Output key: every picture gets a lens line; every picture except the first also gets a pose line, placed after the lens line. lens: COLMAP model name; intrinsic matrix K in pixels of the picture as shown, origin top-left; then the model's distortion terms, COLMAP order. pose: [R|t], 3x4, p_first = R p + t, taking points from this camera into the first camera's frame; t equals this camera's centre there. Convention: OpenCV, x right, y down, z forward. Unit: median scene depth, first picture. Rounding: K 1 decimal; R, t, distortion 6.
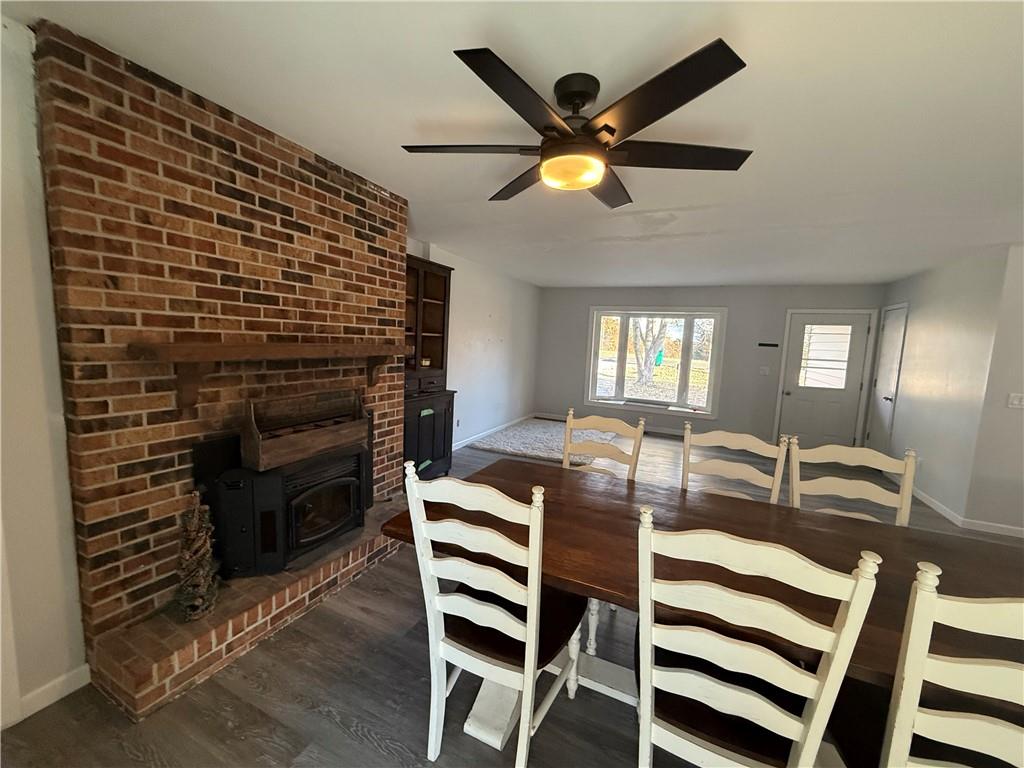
lens RADIAL K [[407.6, 0, 505.8], [0, 407.6, 384.1], [0, 0, 1]] dist [0.000986, 0.000444]
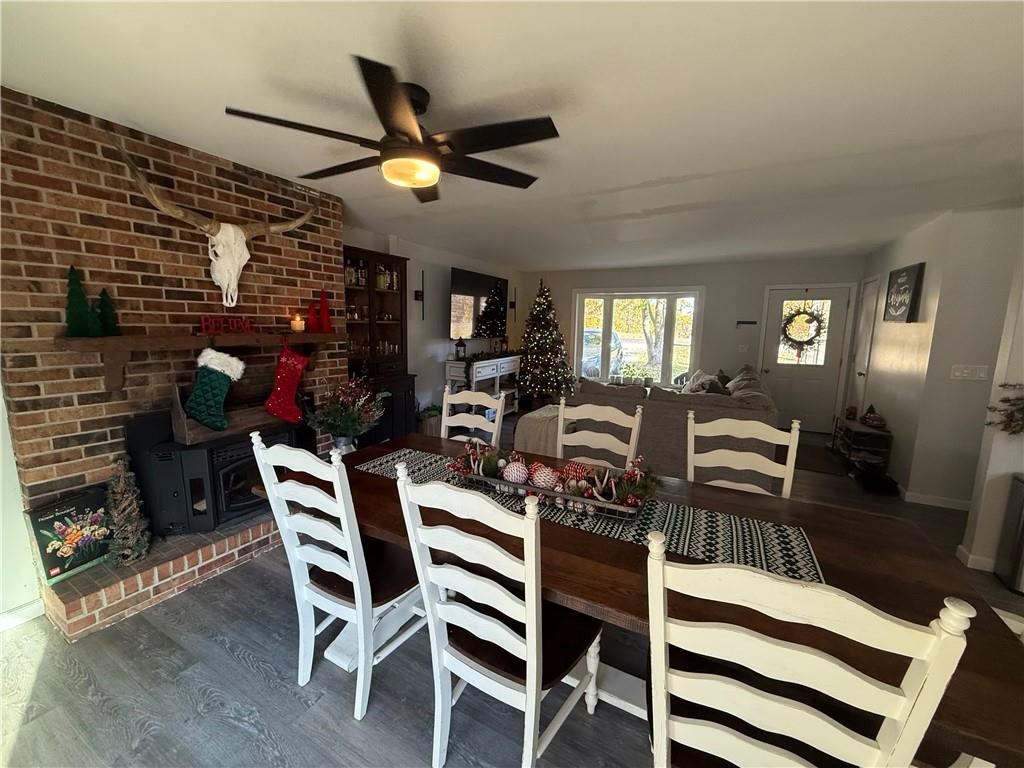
lens RADIAL K [[407.6, 0, 505.8], [0, 407.6, 383.4], [0, 0, 1]] dist [0.000986, 0.000444]
pose [[0.997417, -0.018326, -0.069458, 0.303731], [0.020688, 0.999226, 0.033444, 0.014676], [0.068792, -0.034795, 0.997024, -0.070582]]
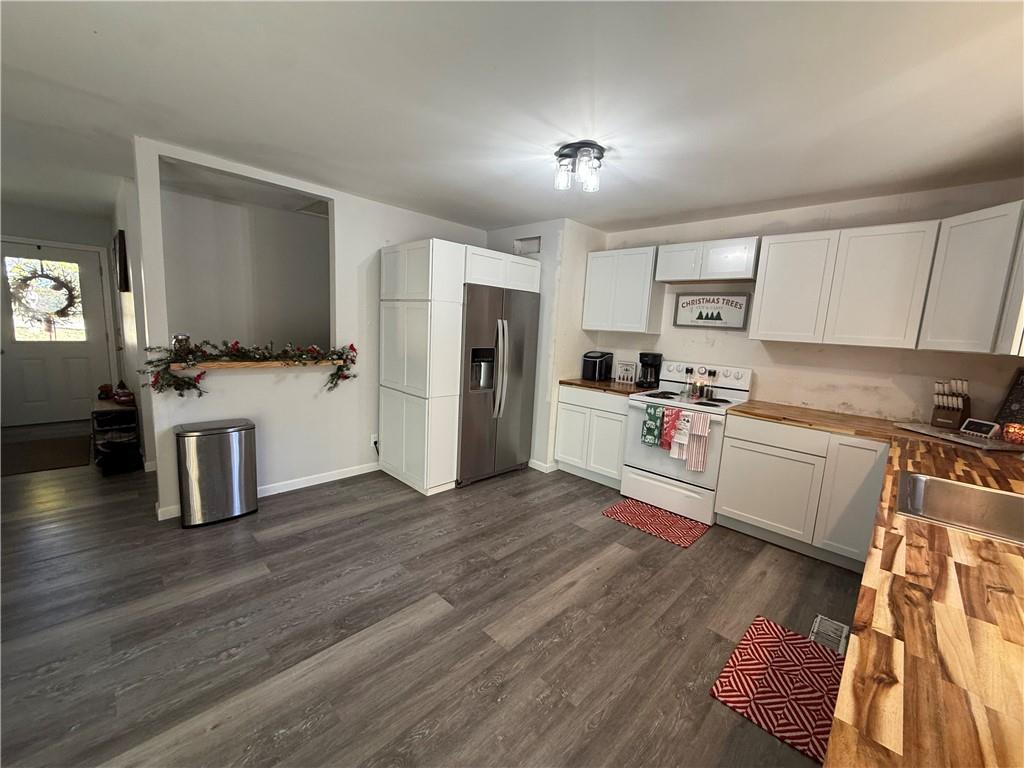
lens RADIAL K [[407.6, 0, 508.3], [0, 407.6, 386.9], [0, 0, 1]] dist [0.000986, 0.000444]
pose [[0.333350, -0.164983, 0.928256, 0.722435], [0.061020, 0.986281, 0.153383, 0.066265], [-0.940827, 0.005512, 0.338844, -0.243407]]
